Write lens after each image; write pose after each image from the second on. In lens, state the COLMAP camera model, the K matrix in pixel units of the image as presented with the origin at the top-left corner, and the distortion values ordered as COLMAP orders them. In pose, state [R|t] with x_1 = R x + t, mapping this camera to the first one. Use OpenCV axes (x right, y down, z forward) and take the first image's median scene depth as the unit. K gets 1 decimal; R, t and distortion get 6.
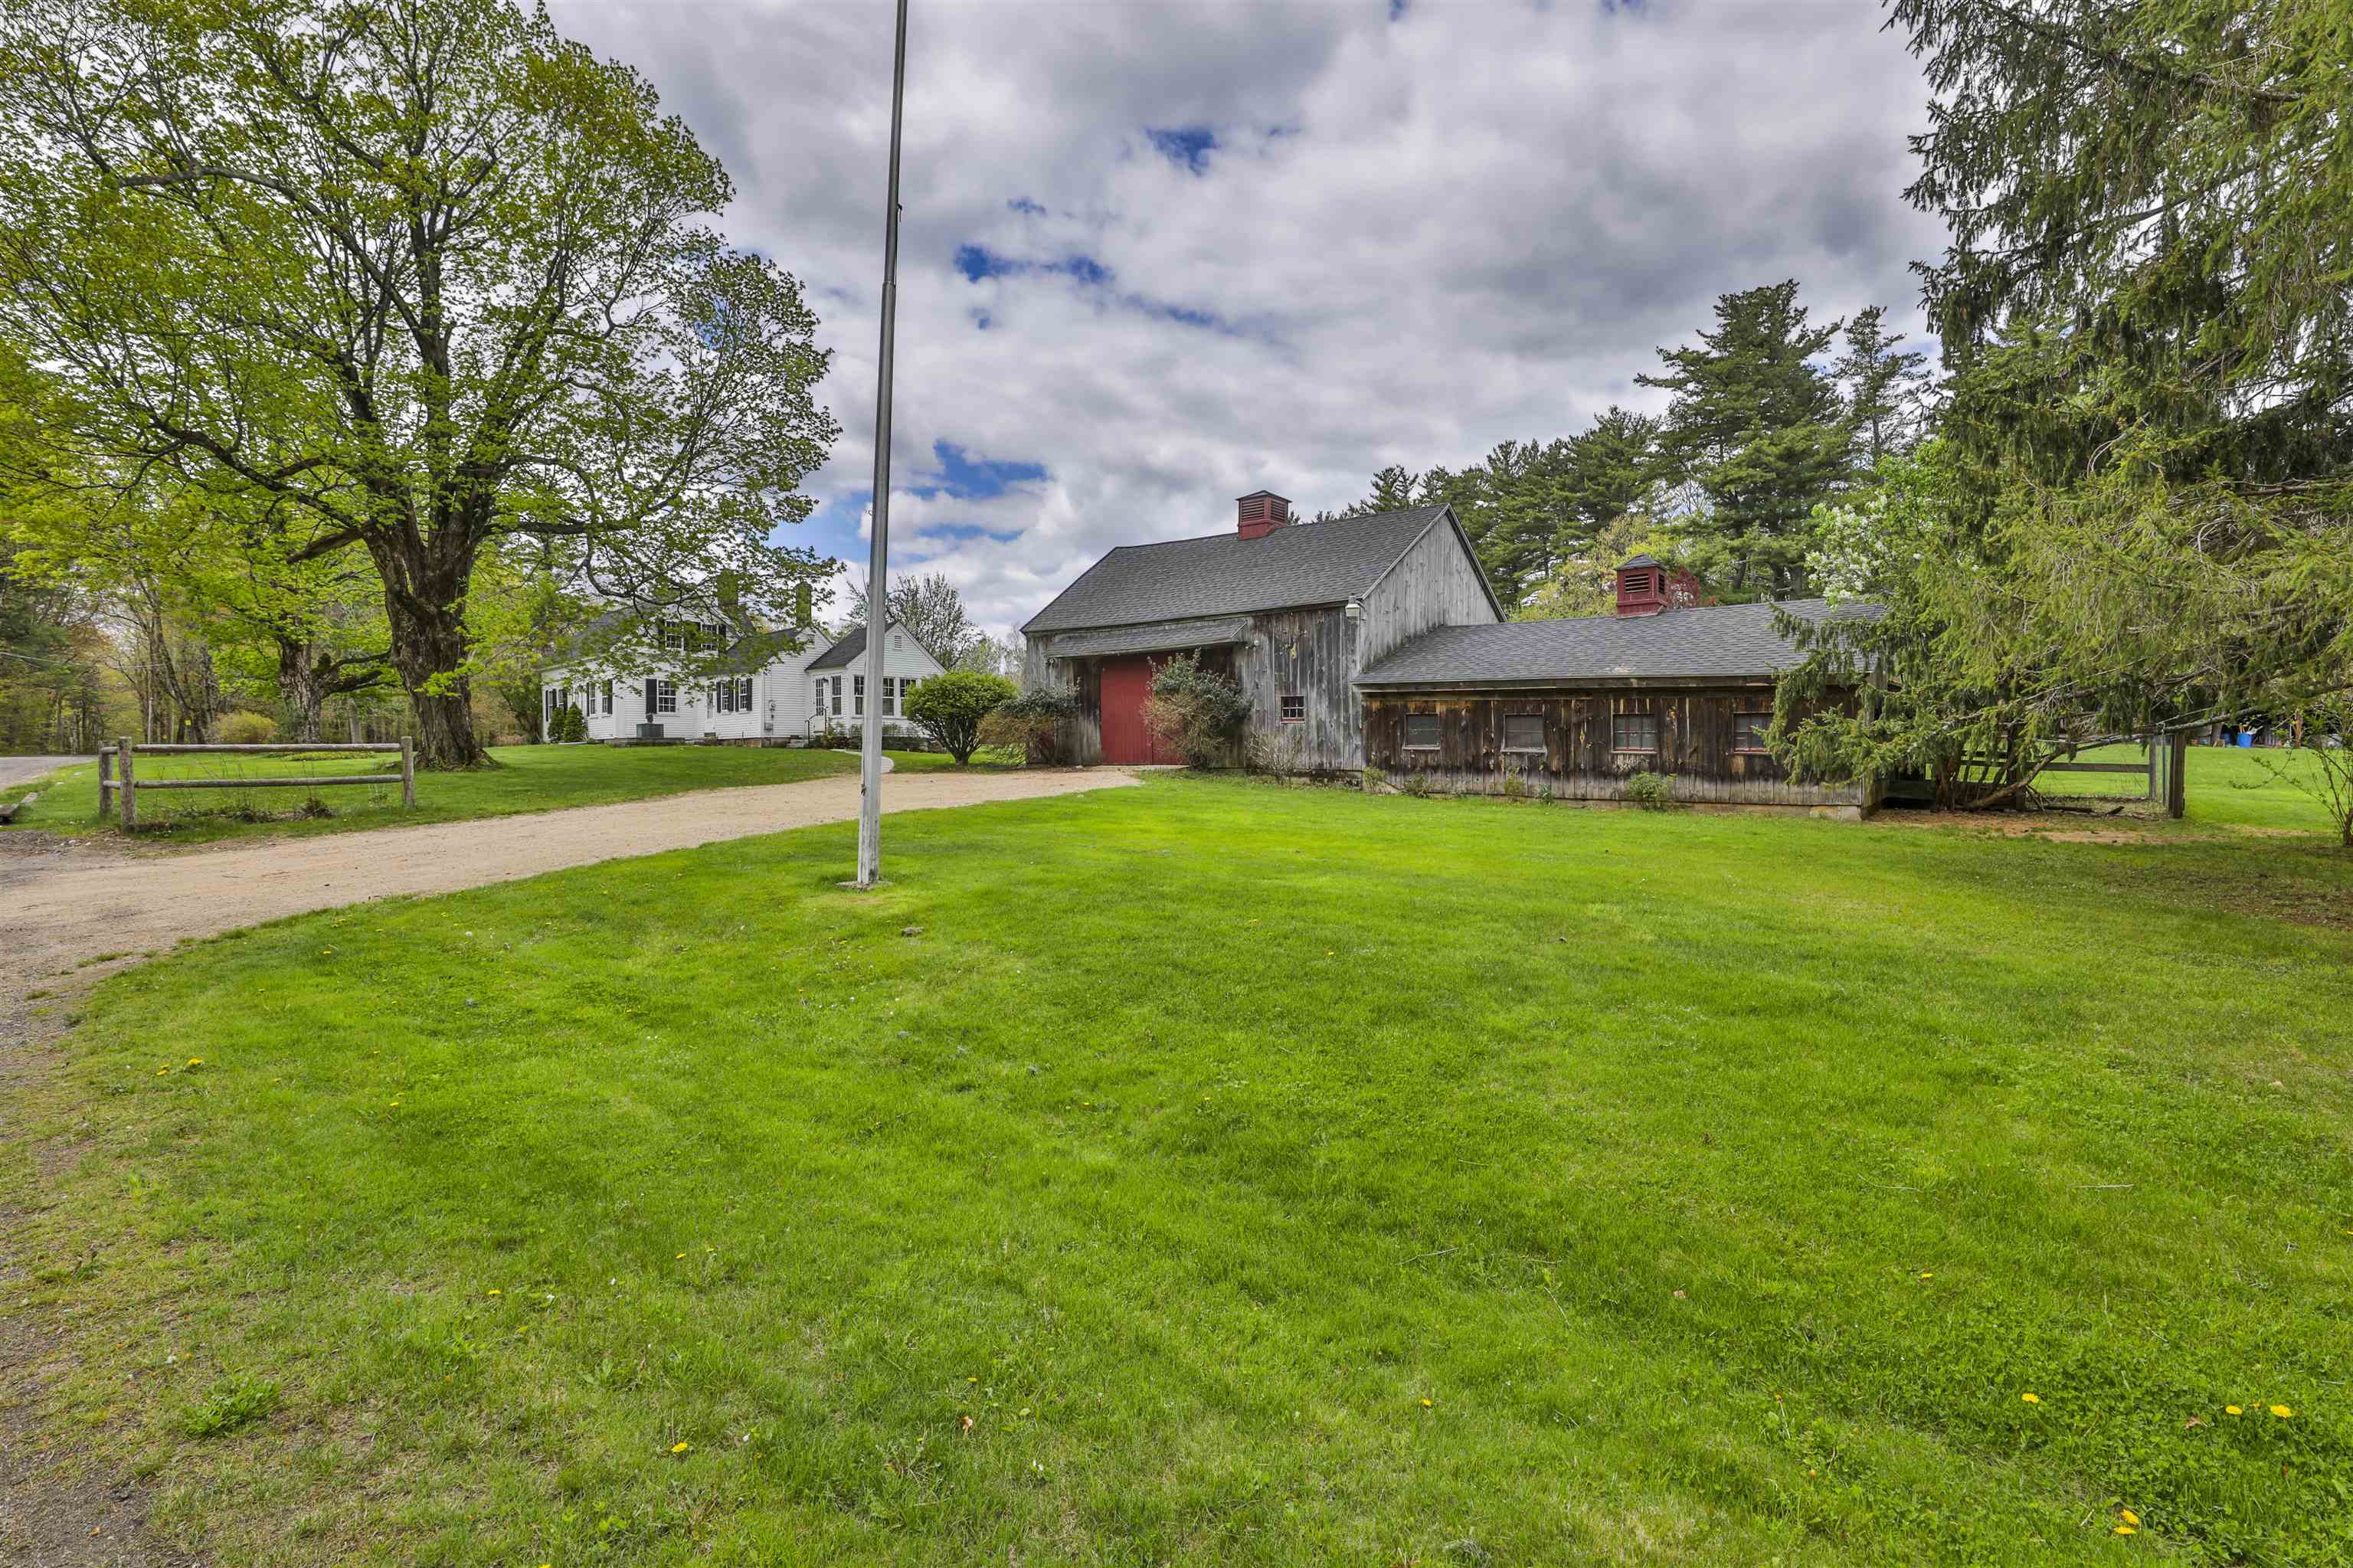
lens RADIAL K [[1115.2, 0, 1218.4], [0, 1115.2, 756.4], [0, 0, 1]] dist [-0.045900, 0.012898]
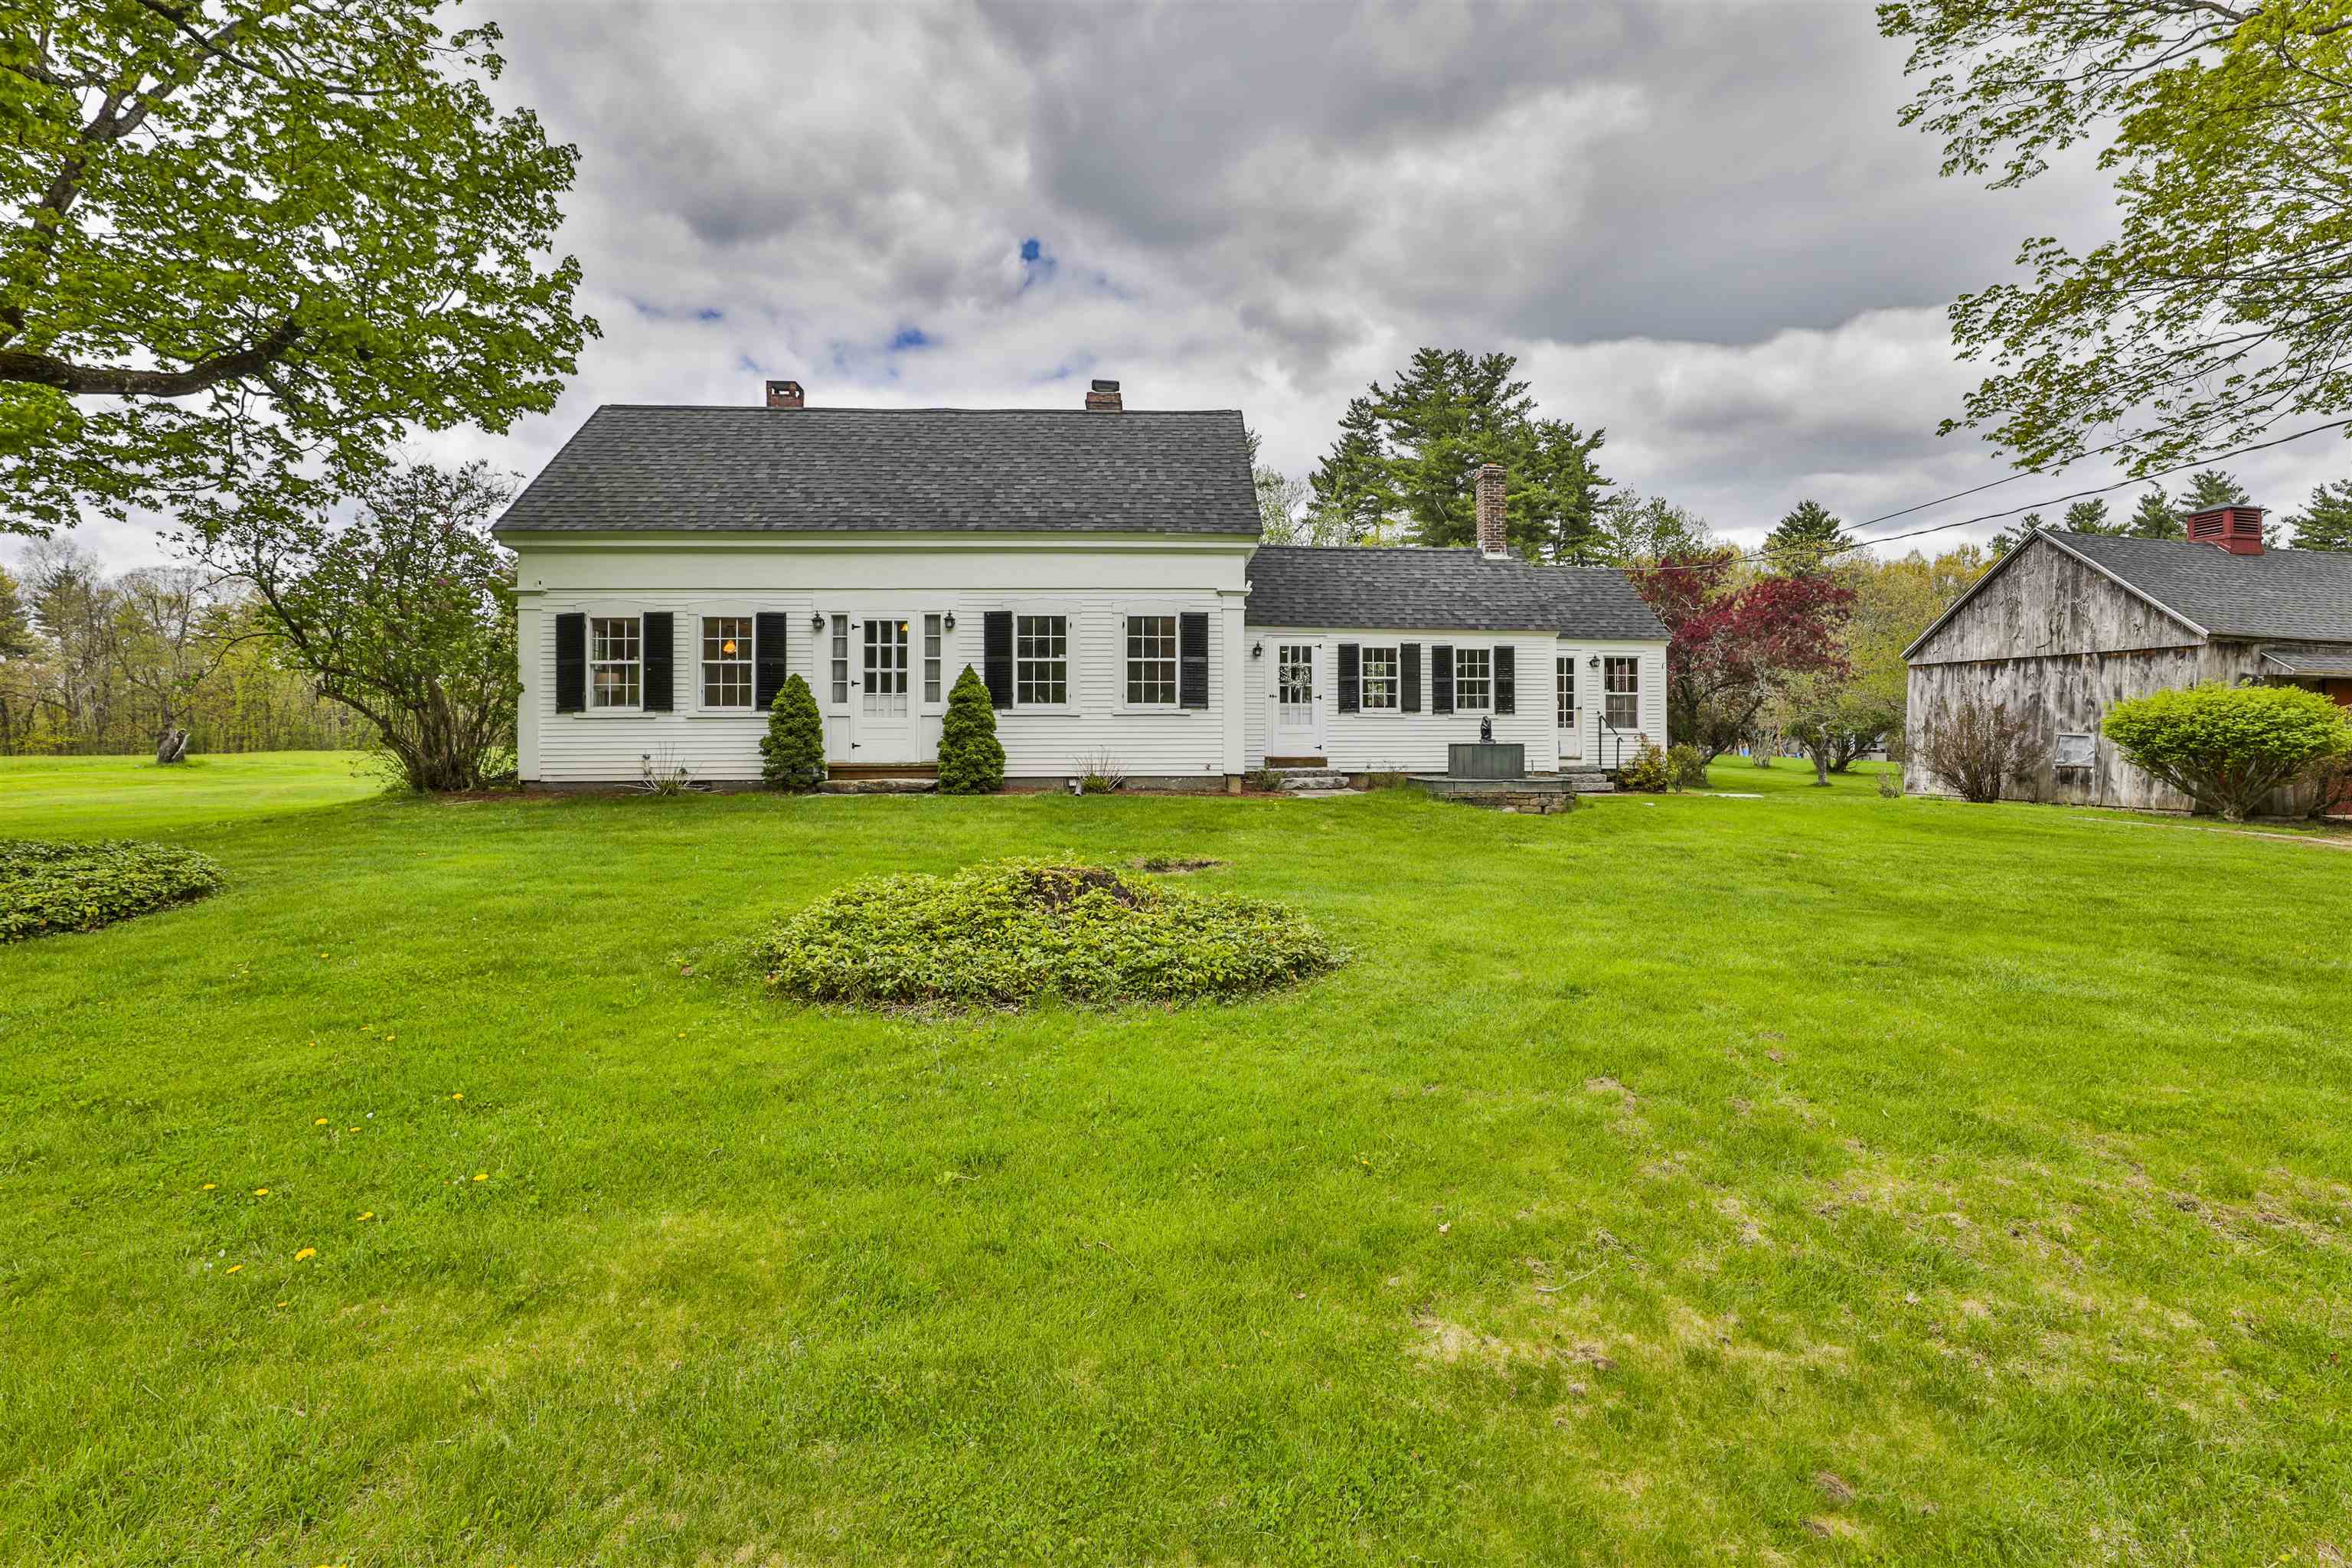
lens RADIAL K [[1087.5, 0, 1193.5], [0, 1087.5, 760.0], [0, 0, 1]] dist [-0.043742, 0.013249]
pose [[0.643052, -0.007045, 0.765790, -1.201671], [0.001561, 0.999968, 0.007889, -0.034656], [-0.765821, -0.003878, 0.643042, 1.100119]]
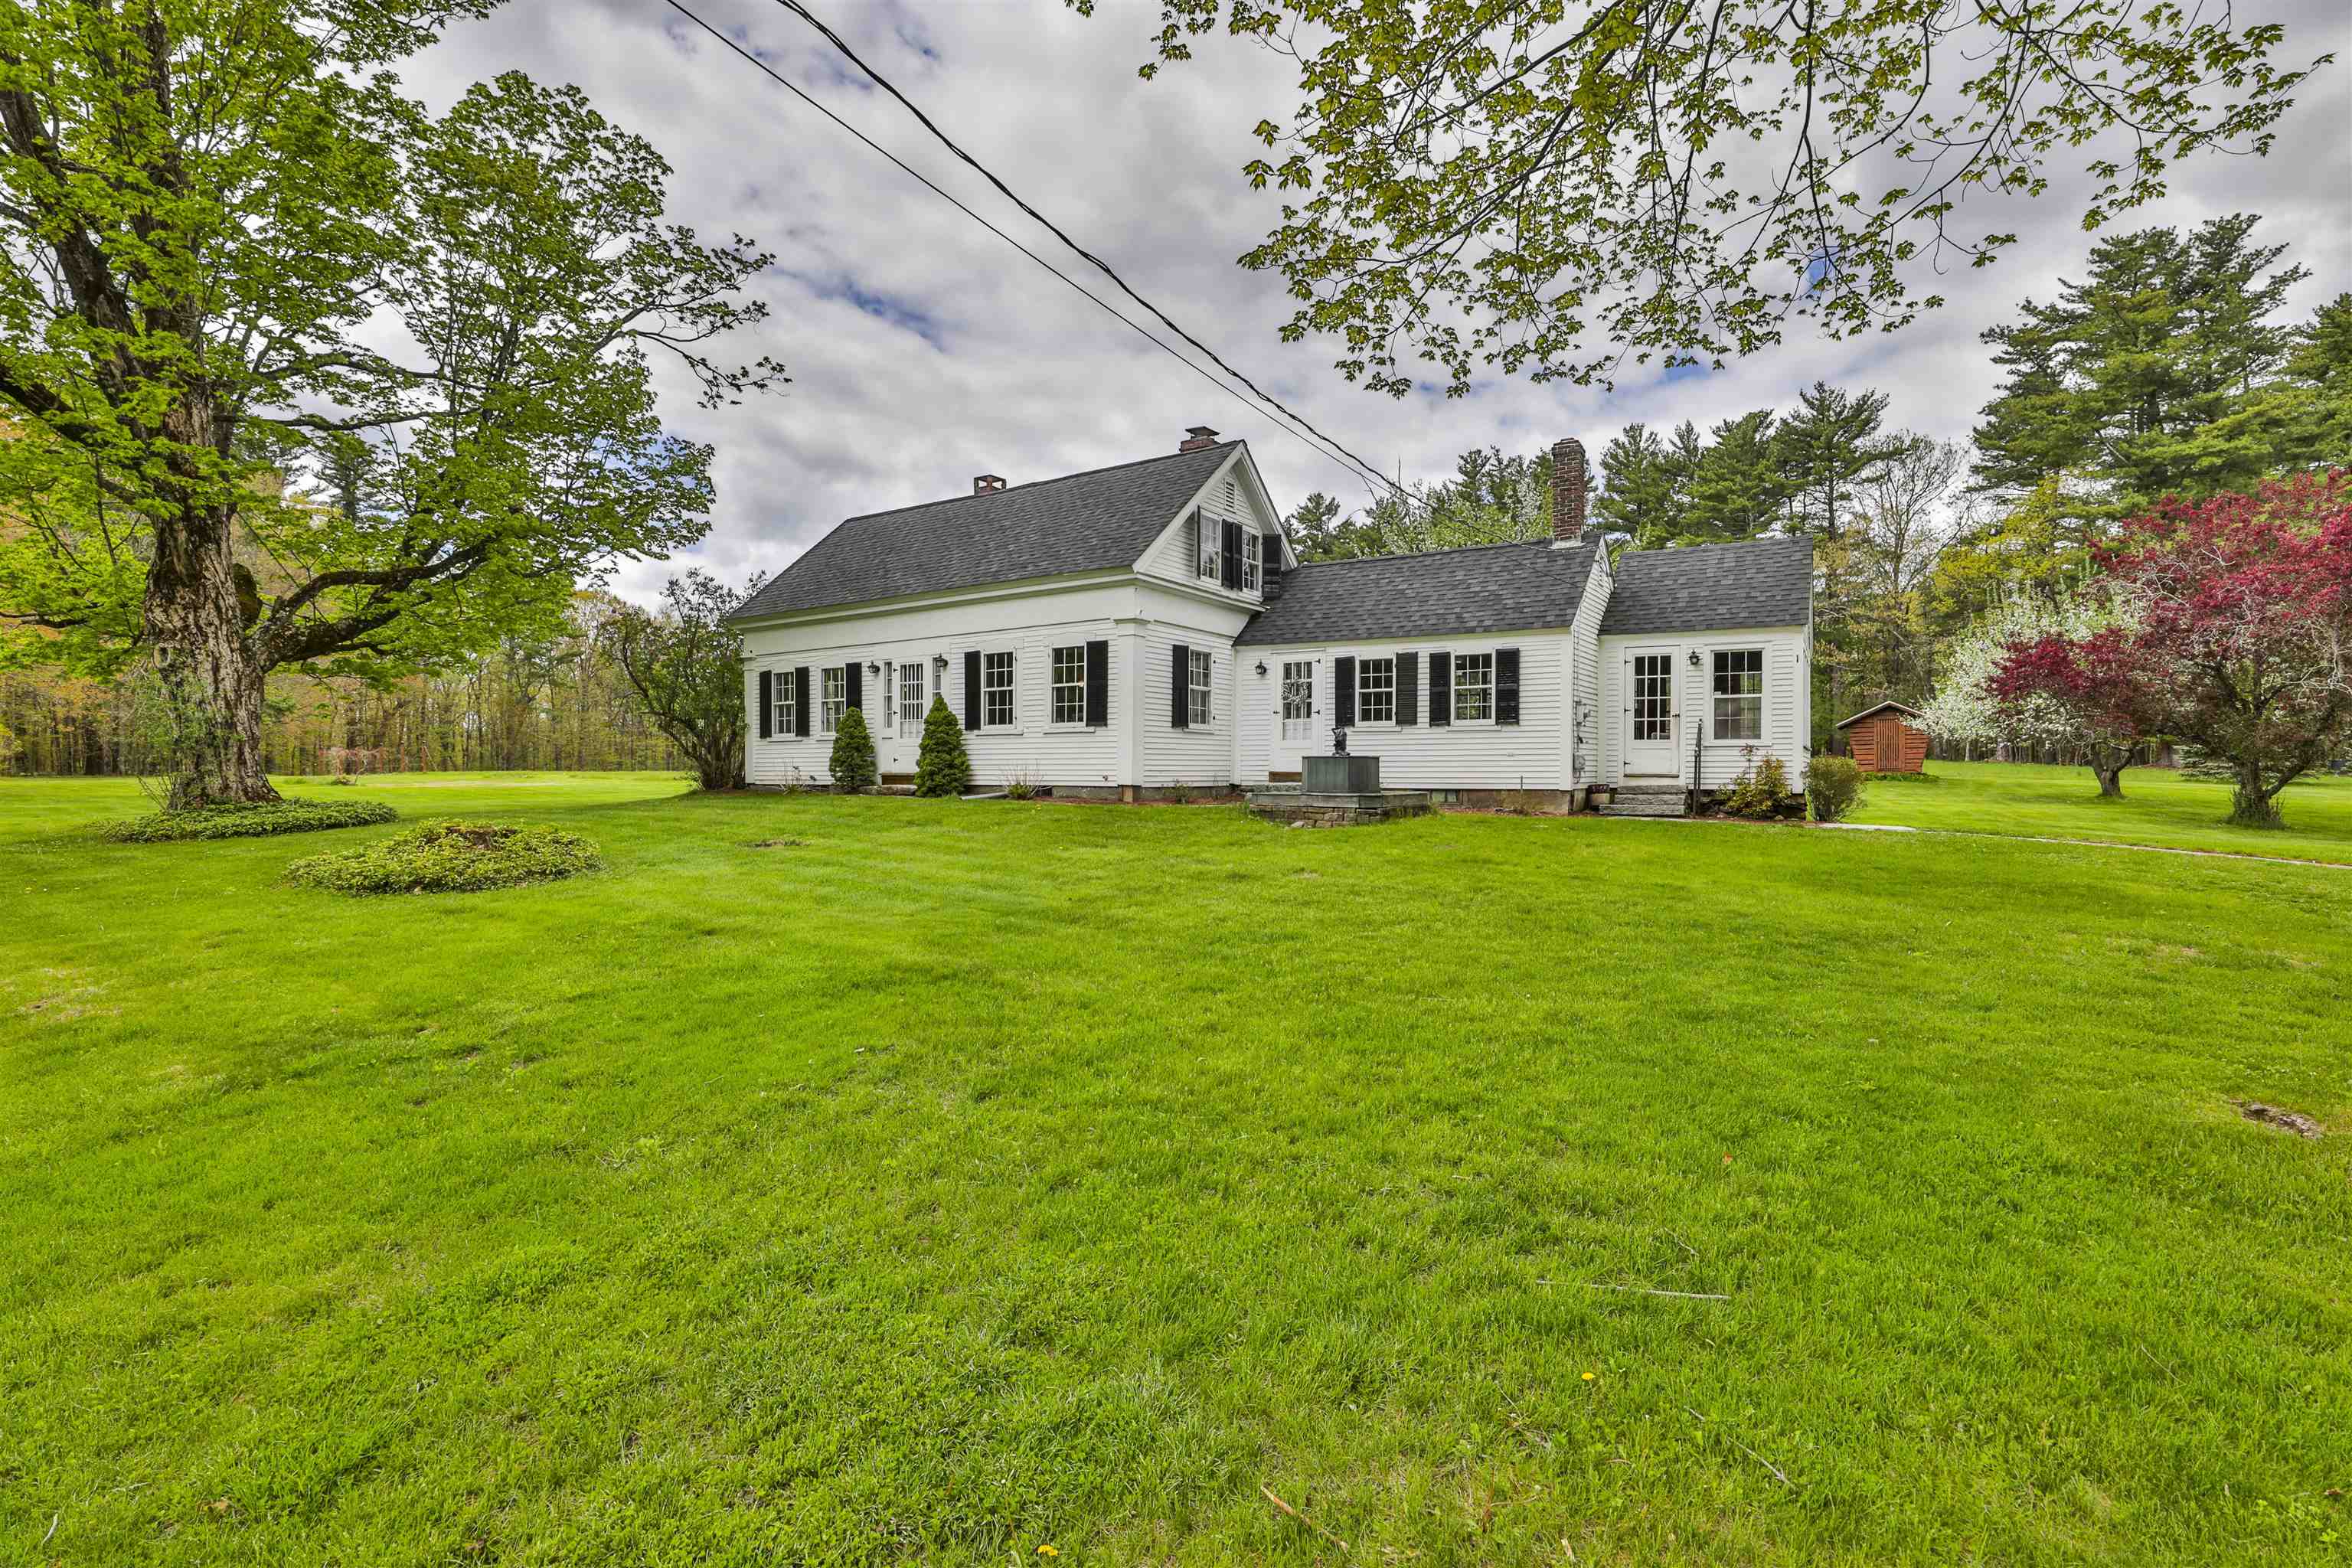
lens RADIAL K [[1096.0, 0, 1220.2], [0, 1096.0, 797.2], [0, 0, 1]] dist [-0.046771, 0.013703]
pose [[0.974669, -0.000079, 0.223653, -0.864435], [-0.005044, 0.999738, 0.022336, -0.030454], [-0.223596, -0.022899, 0.974413, 0.838514]]
